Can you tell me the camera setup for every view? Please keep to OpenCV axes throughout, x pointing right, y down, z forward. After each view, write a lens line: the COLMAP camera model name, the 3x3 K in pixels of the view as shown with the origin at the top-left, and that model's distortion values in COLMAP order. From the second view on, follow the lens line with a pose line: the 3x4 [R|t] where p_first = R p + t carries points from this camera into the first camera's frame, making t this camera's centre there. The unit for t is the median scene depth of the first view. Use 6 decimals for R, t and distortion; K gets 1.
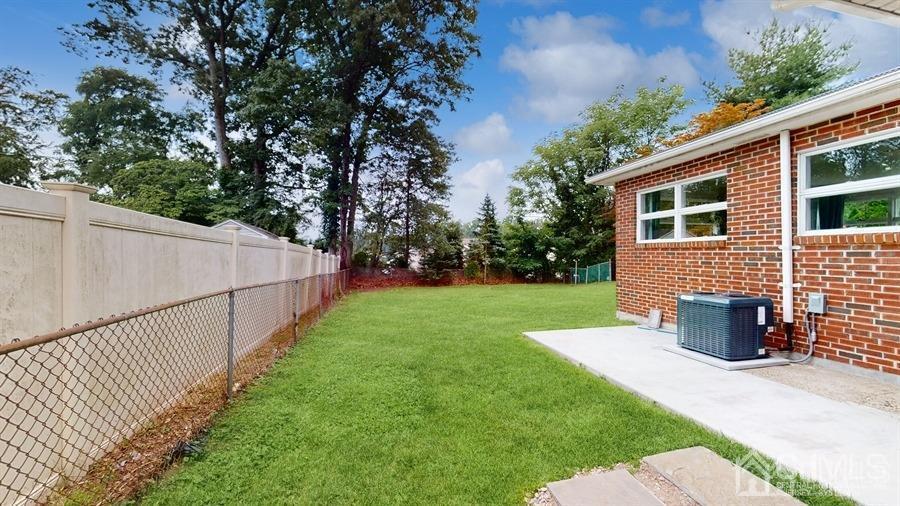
lens RADIAL K [[336.7, 0, 450.0], [0, 336.7, 253.0], [0, 0, 1]] dist [0.008391, -0.000102]
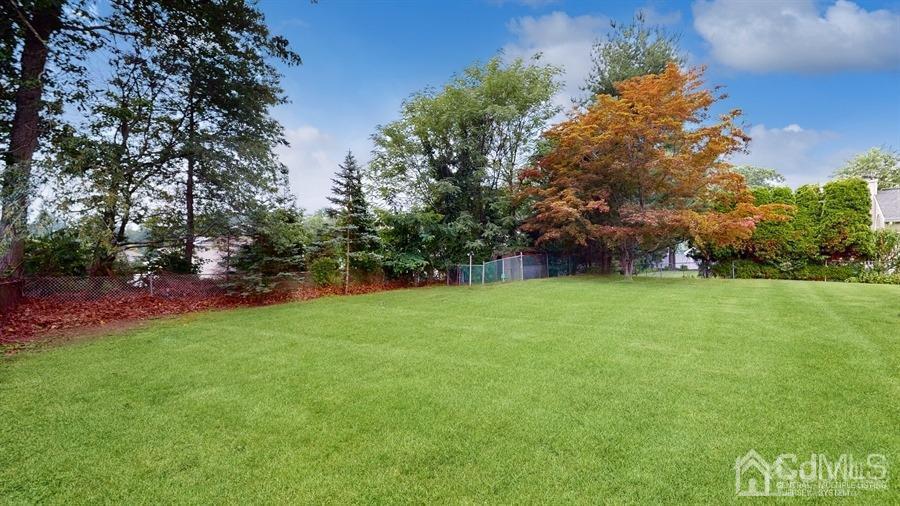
lens RADIAL K [[336.7, 0, 450.0], [0, 336.7, 253.0], [0, 0, 1]] dist [0.008391, -0.000102]
pose [[0.852163, -0.009075, 0.523198, -0.061089], [0.006471, 0.999956, 0.006804, 0.012097], [-0.523236, -0.002412, 0.852184, 0.349057]]
